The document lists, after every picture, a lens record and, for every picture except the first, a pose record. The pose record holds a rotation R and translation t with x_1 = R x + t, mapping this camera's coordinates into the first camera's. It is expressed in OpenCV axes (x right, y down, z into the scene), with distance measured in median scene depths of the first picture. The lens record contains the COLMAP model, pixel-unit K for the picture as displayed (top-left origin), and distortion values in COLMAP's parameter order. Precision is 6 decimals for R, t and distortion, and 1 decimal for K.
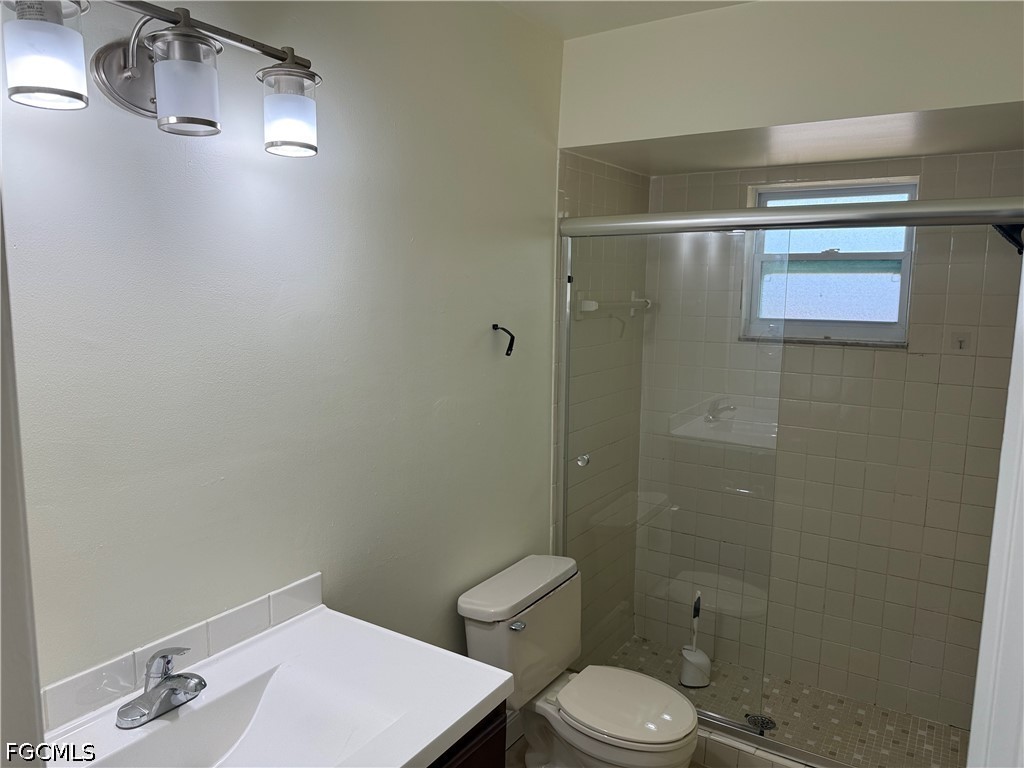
lens RADIAL K [[719.7, 0, 513.1], [0, 719.7, 394.8], [0, 0, 1]] dist [0.079053, -0.109639]
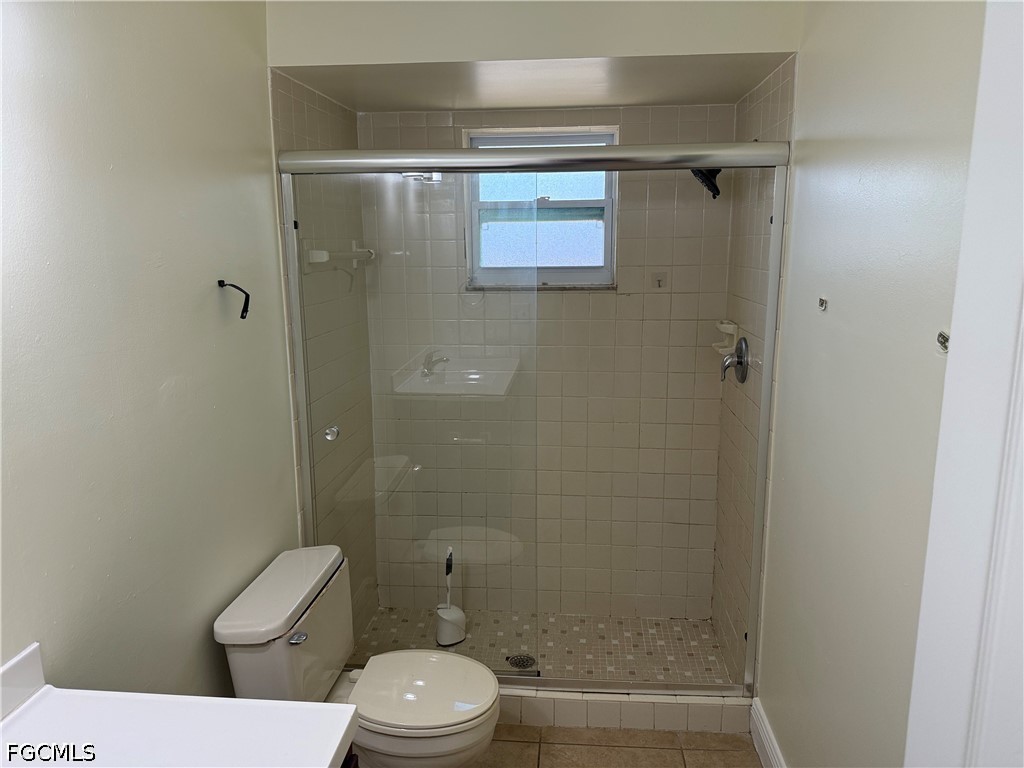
lens RADIAL K [[719.7, 0, 512.4], [0, 719.7, 387.5], [0, 0, 1]] dist [0.079053, -0.109639]
pose [[0.888792, -0.108288, 0.445334, -0.086685], [0.086392, 0.993852, 0.069248, -0.006102], [-0.450095, -0.023074, 0.892683, 0.102394]]
